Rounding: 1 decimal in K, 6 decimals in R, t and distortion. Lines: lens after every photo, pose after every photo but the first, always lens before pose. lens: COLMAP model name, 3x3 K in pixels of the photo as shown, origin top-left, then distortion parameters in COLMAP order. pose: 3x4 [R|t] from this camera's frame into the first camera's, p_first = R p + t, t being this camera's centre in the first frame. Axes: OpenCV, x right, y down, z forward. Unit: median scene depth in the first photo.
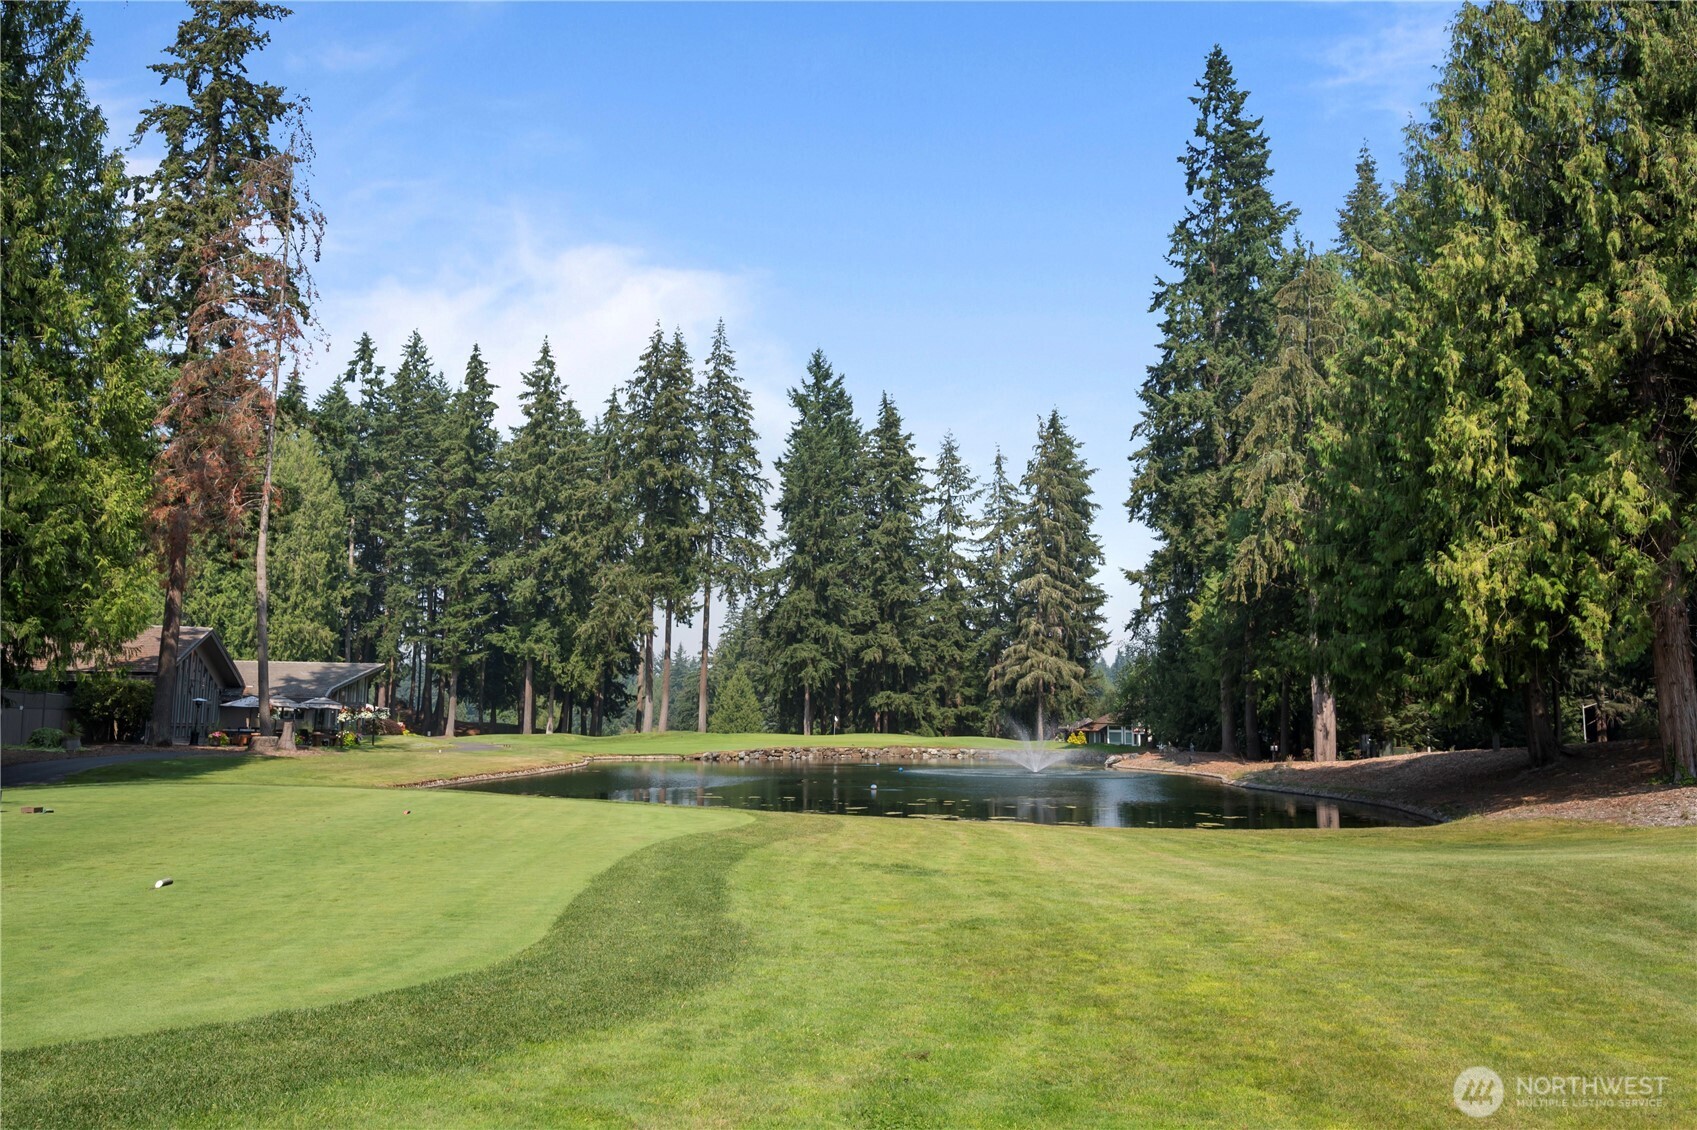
lens RADIAL K [[1288.9, 0, 846.3], [0, 1288.9, 561.7], [0, 0, 1]] dist [0.005713, -0.000335]
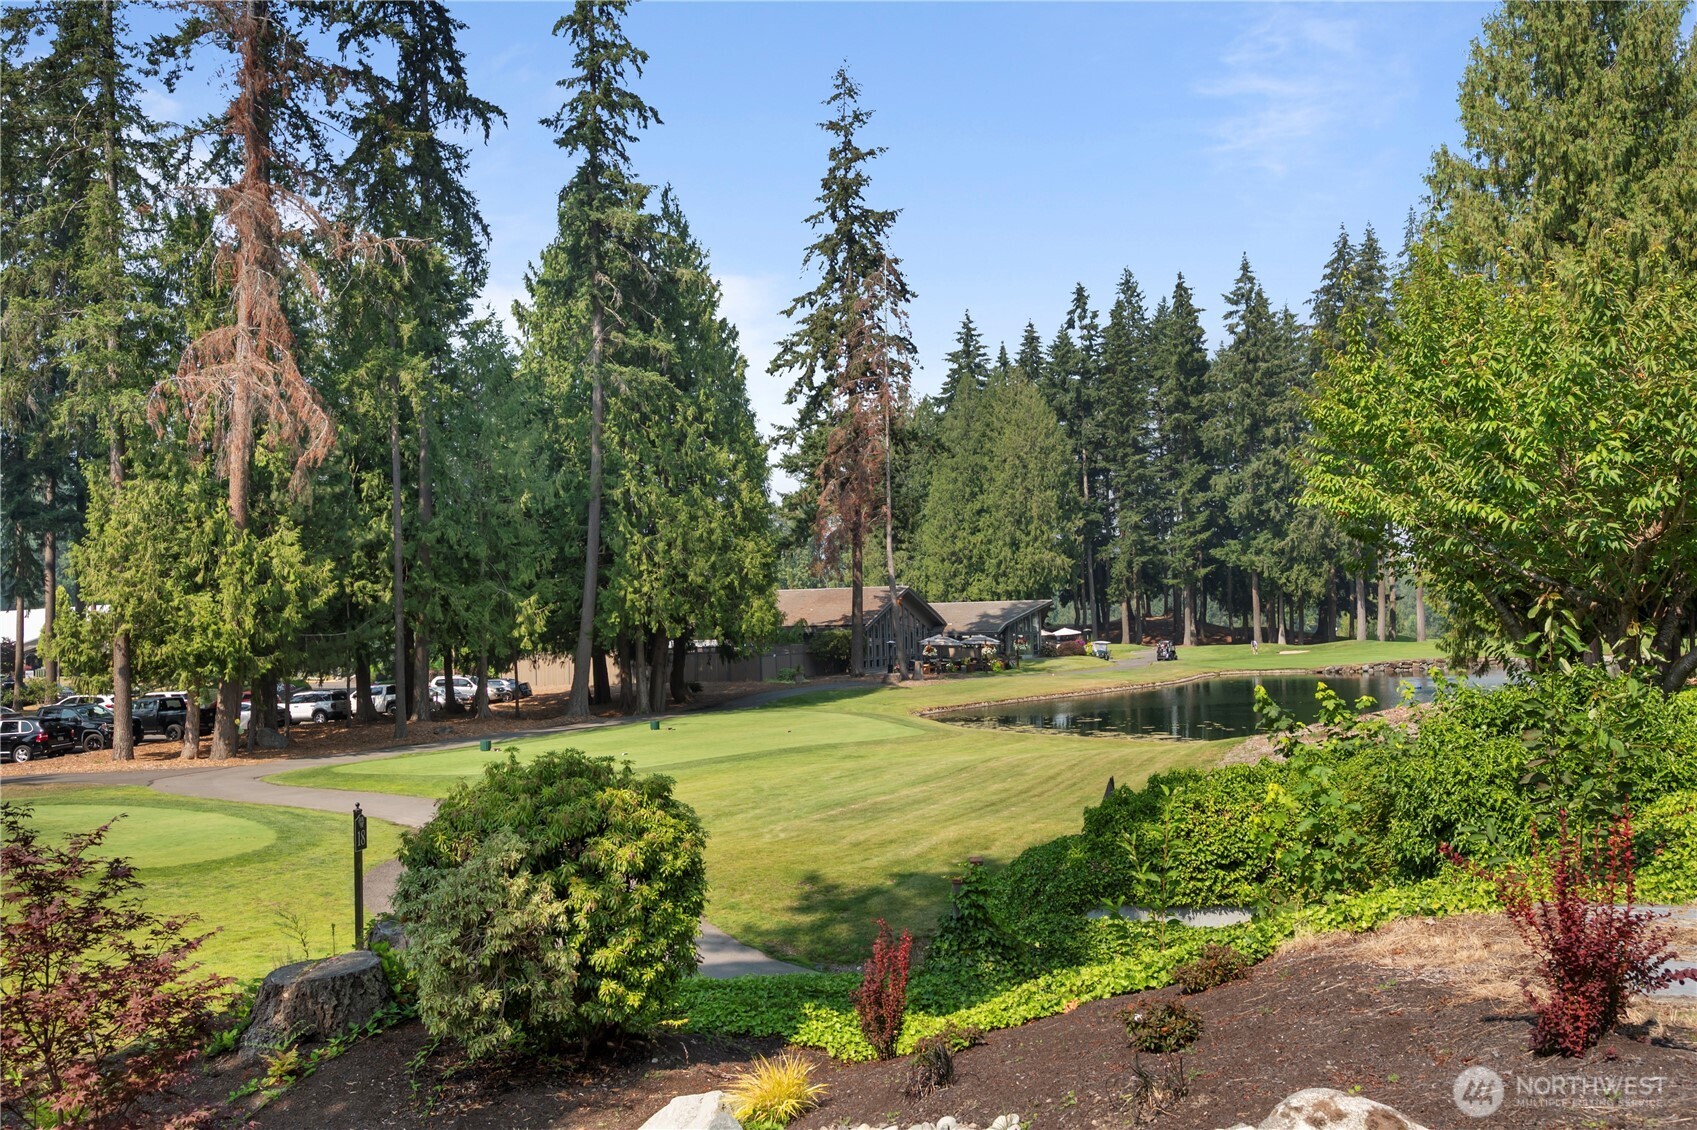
lens RADIAL K [[1467.7, 0, 849.2], [0, 1467.7, 566.6], [0, 0, 1]] dist [-0.003168, -0.001098]
pose [[0.810580, -0.053231, -0.583204, 0.181956], [0.108682, 0.992234, 0.060491, -0.034799], [0.575455, -0.112416, 0.810070, -0.146540]]
